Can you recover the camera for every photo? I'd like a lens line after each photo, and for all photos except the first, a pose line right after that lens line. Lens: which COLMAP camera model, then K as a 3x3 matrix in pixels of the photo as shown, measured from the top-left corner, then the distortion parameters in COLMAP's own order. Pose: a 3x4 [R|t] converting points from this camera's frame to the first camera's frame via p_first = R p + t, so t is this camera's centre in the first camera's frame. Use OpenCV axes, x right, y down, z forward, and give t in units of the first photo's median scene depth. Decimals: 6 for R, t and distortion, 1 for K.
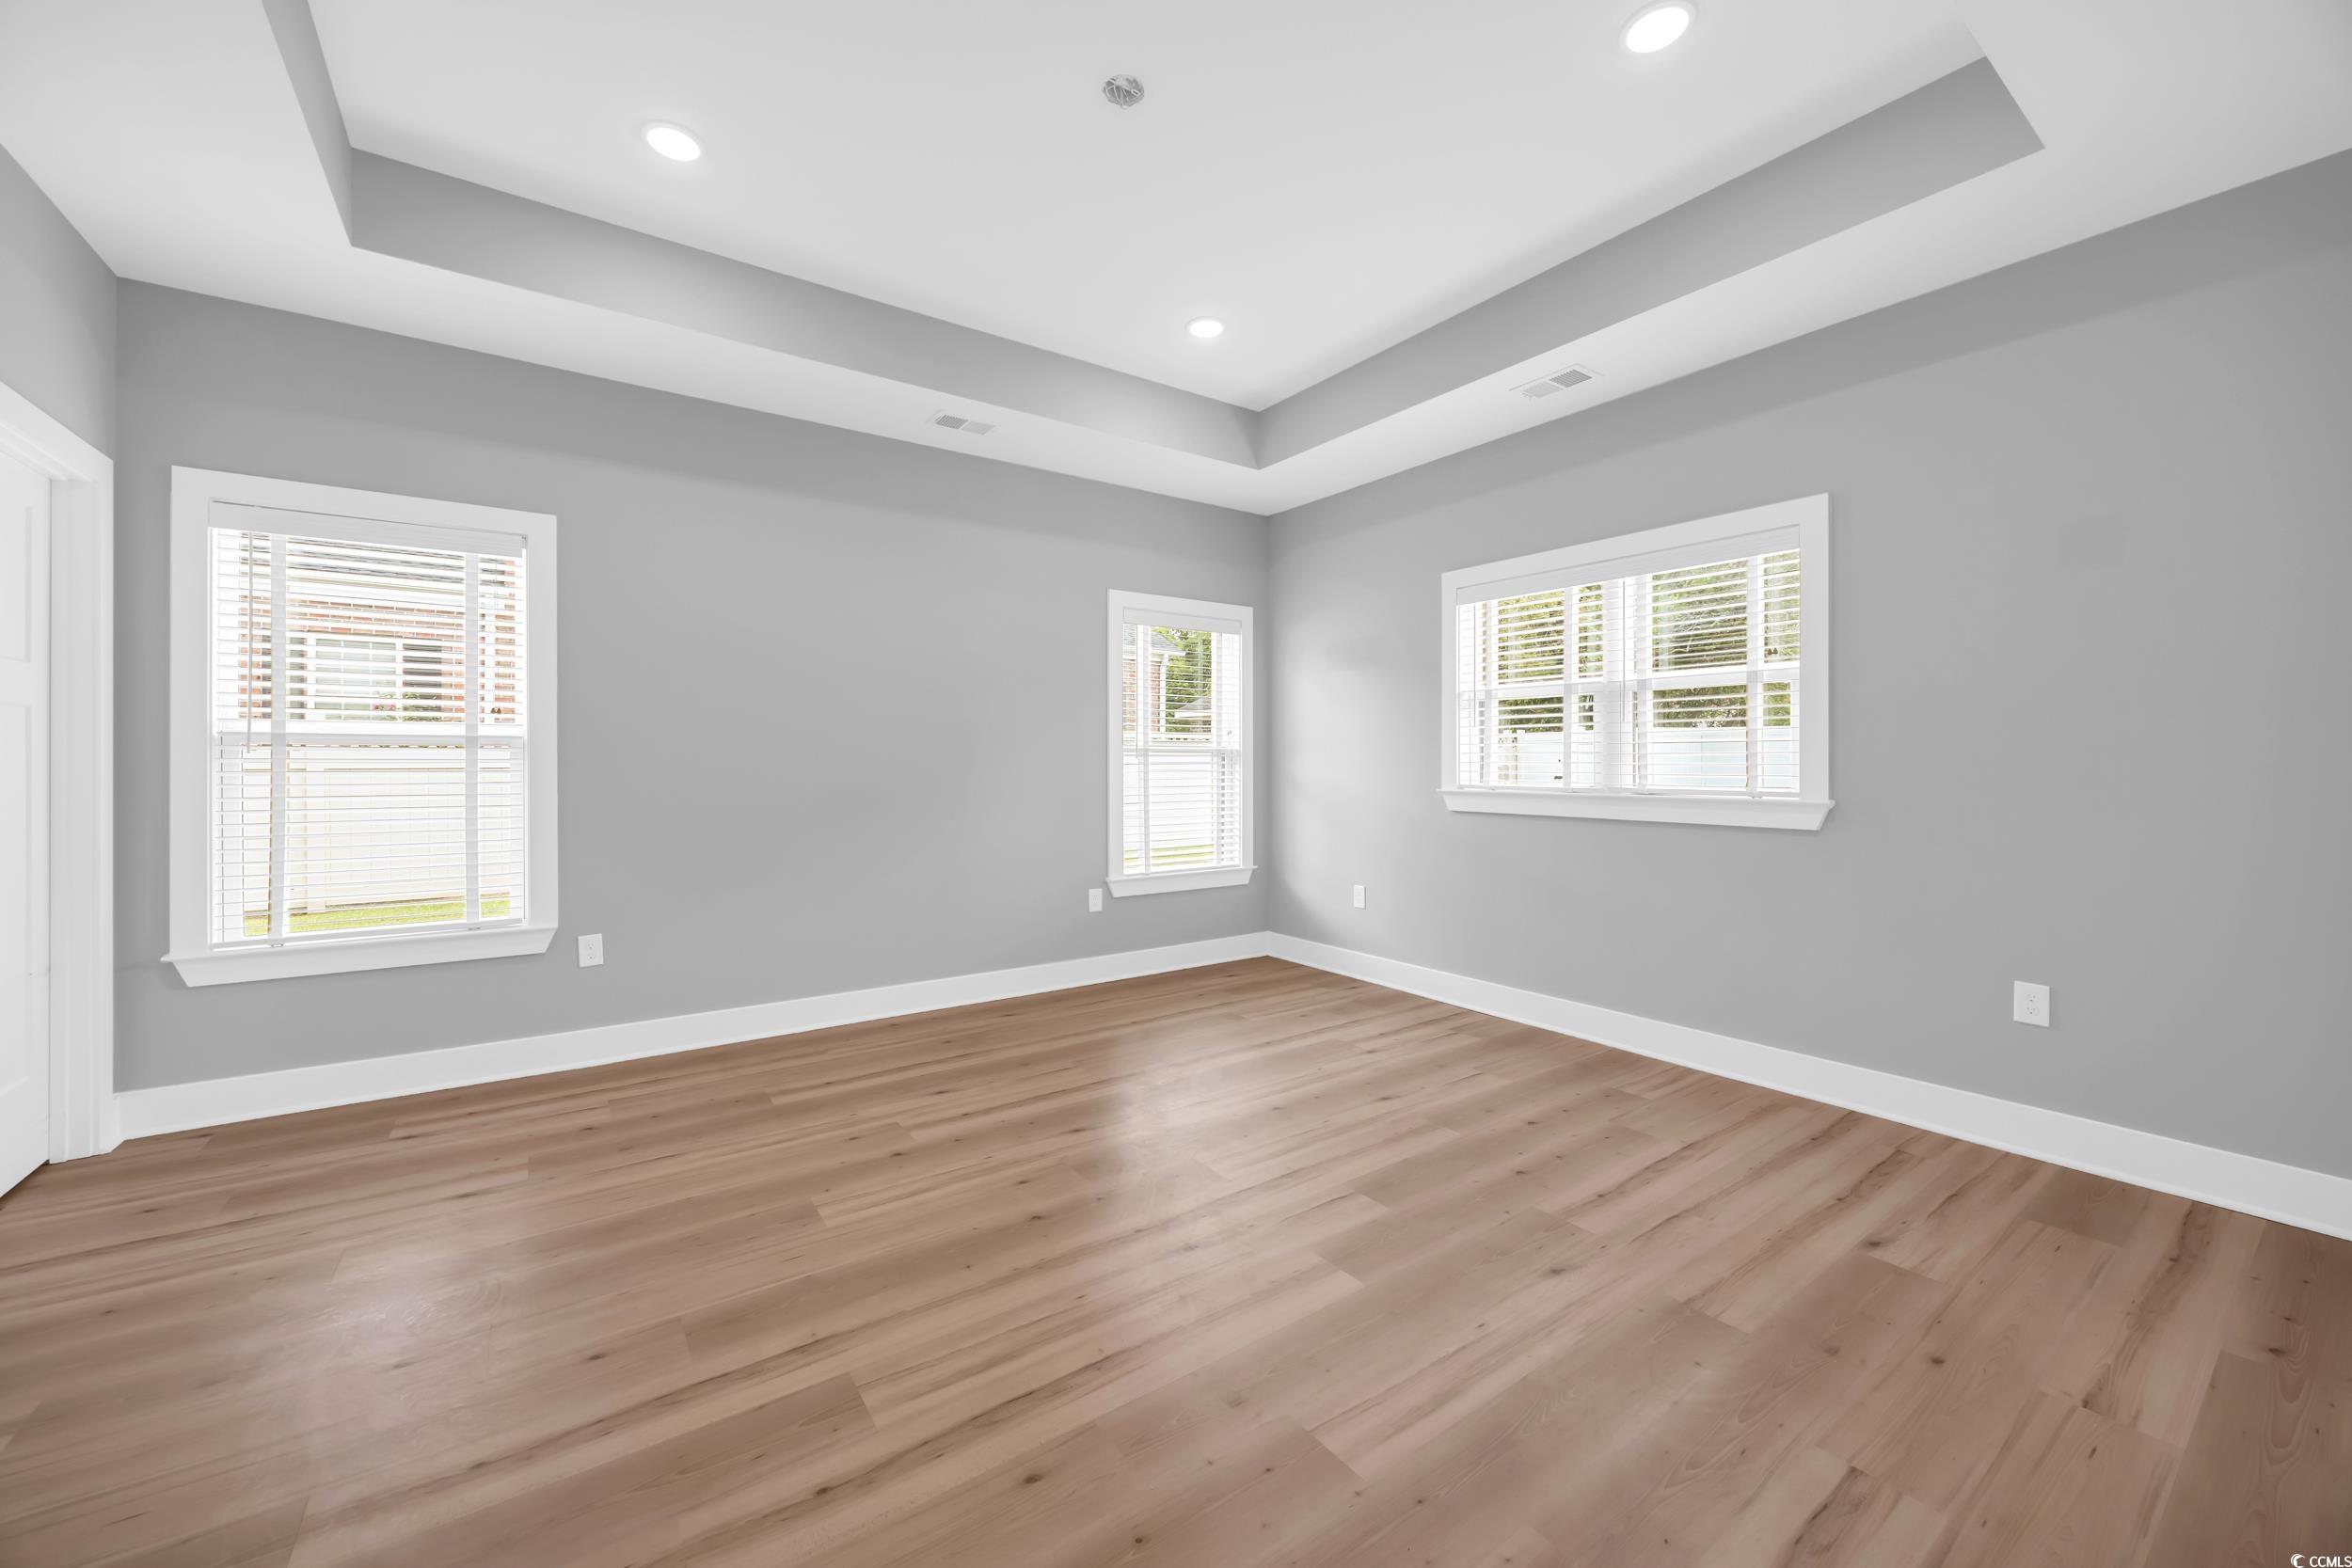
lens RADIAL K [[890.3, 0, 1162.8], [0, 890.3, 764.9], [0, 0, 1]] dist [-0.000982, -0.000156]
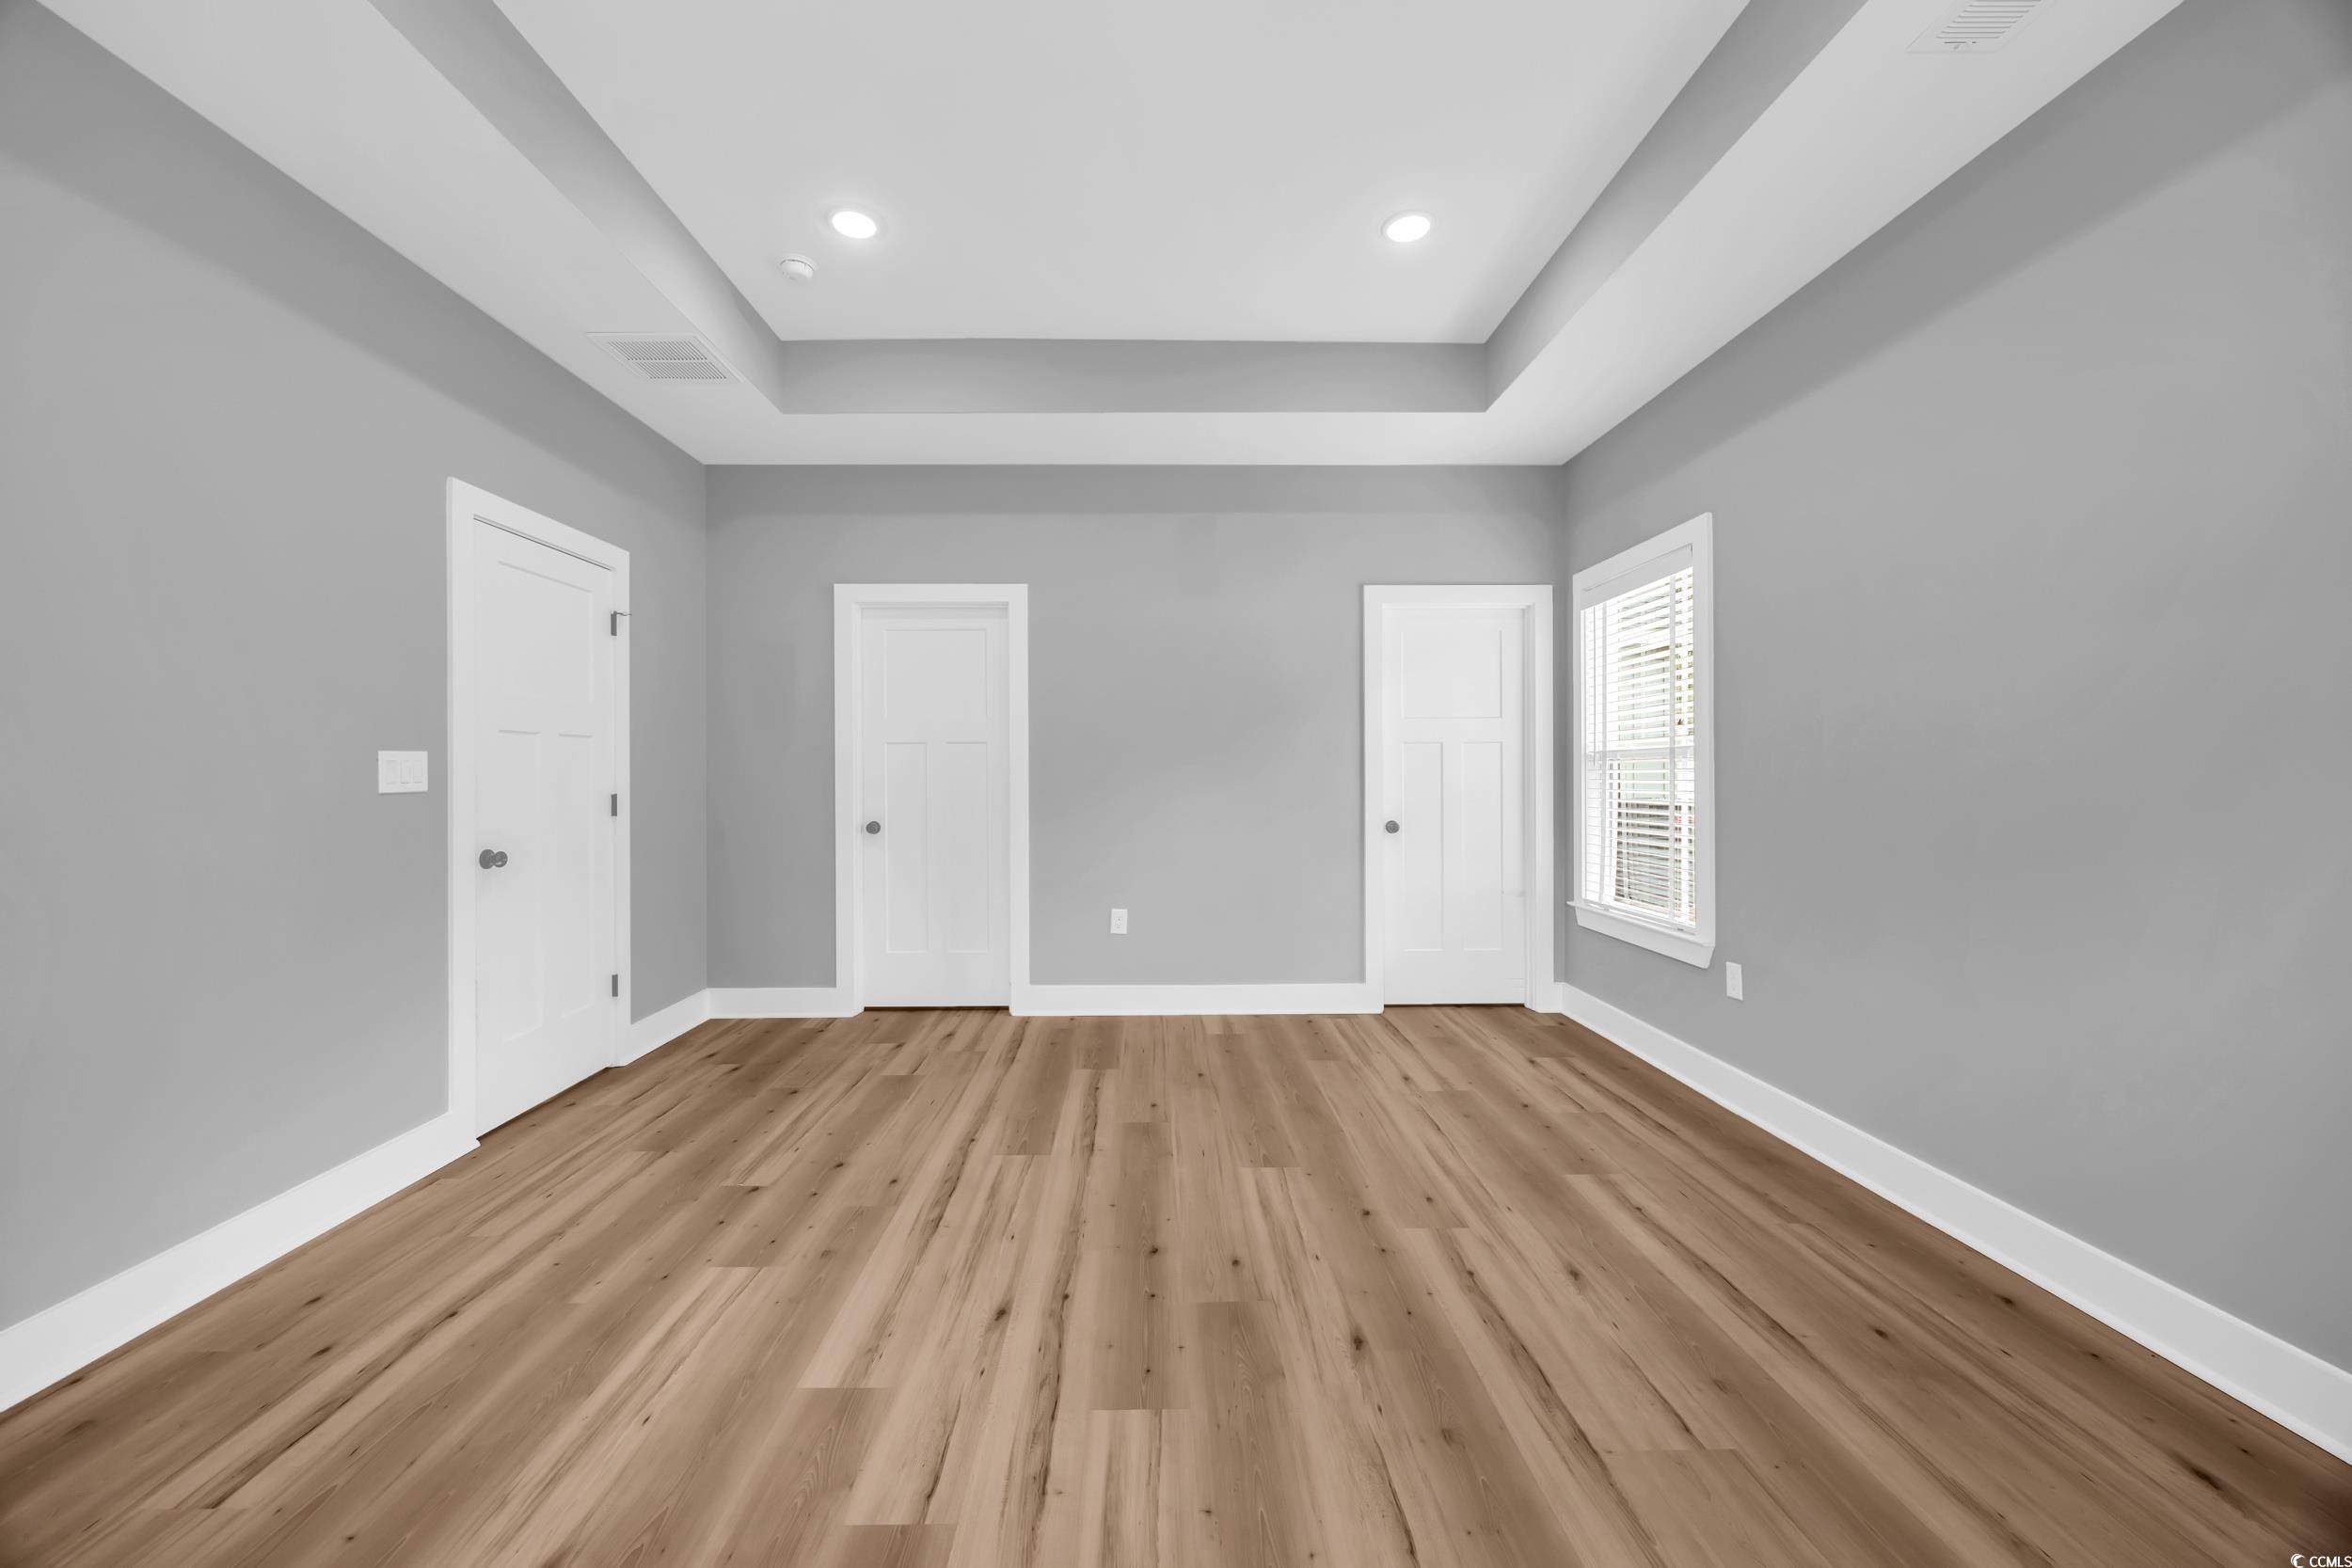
lens RADIAL K [[890.3, 0, 1162.8], [0, 890.3, 764.9], [0, 0, 1]] dist [-0.000982, -0.000156]
pose [[-0.562723, -0.008576, -0.826601, 0.569577], [0.000965, 0.999939, -0.011032, -0.001599], [0.826645, -0.007006, -0.562680, 1.364157]]
